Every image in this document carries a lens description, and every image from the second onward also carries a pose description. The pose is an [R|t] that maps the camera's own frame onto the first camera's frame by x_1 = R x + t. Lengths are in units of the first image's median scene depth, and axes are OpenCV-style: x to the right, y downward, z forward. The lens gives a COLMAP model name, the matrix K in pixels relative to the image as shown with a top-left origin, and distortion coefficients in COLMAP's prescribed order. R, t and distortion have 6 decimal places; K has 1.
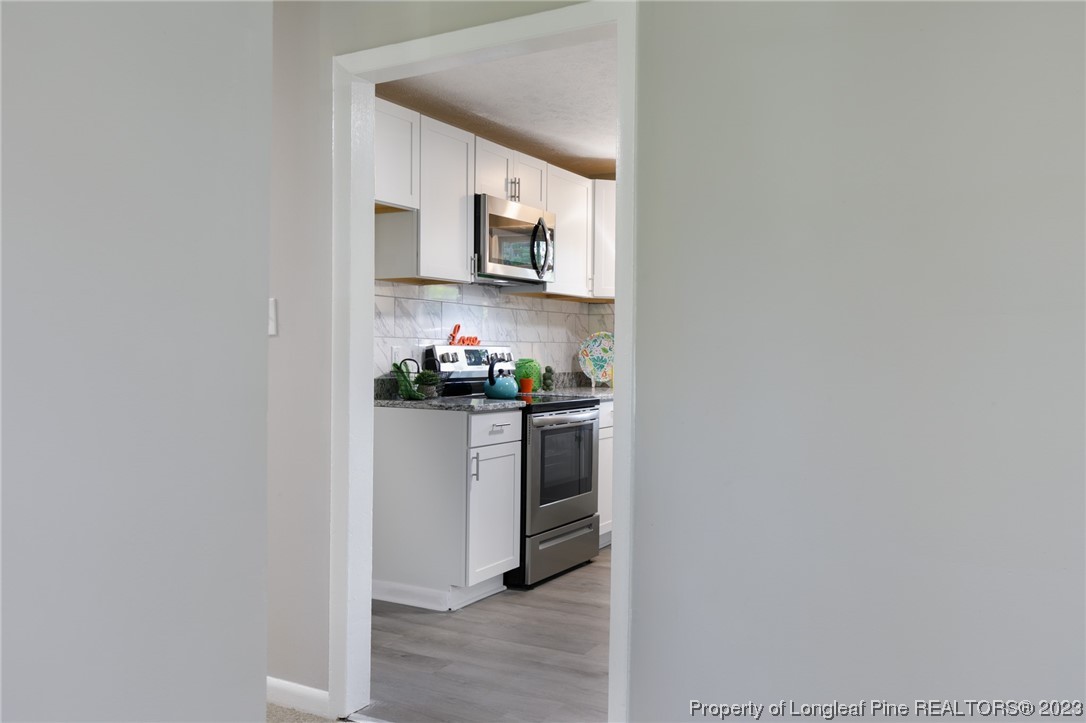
lens RADIAL K [[869.9, 0, 542.2], [0, 869.9, 363.8], [0, 0, 1]] dist [0.011692, -0.000174]
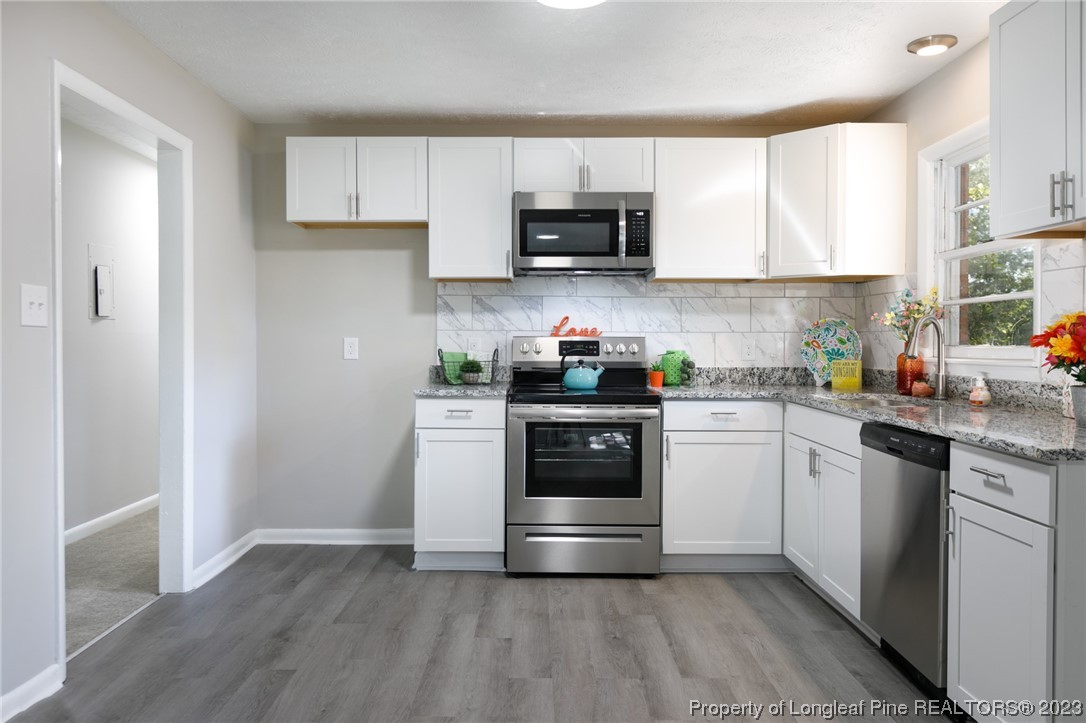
lens RADIAL K [[763.7, 0, 541.9], [0, 763.7, 355.2], [0, 0, 1]] dist [0.005610, -0.002567]
pose [[0.506956, 0.010045, -0.861913, 0.660534], [-0.012463, 0.999913, 0.004323, -0.002700], [0.861882, 0.008550, 0.507037, 0.499378]]
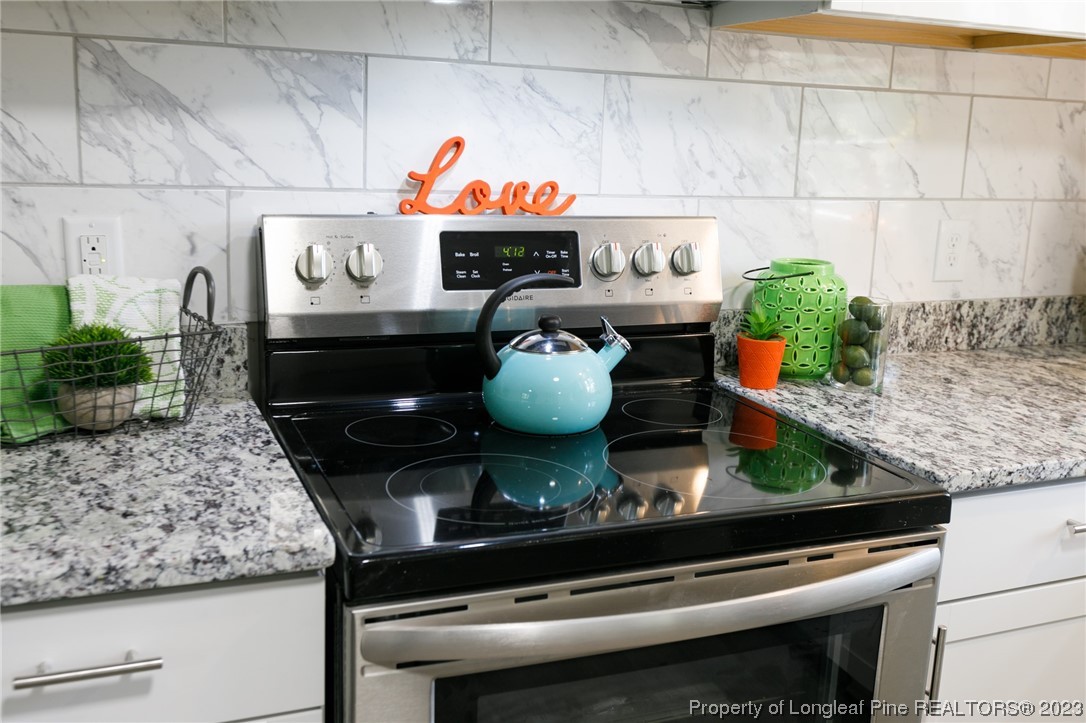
lens RADIAL K [[1050.9, 0, 539.3], [0, 1050.9, 361.3], [0, 0, 1]] dist [-0.007583, 0.000000]
pose [[0.790479, 0.146035, -0.594824, 0.135449], [-0.037333, 0.980842, 0.191194, -0.039514], [0.611350, -0.128929, 0.780787, 0.722777]]
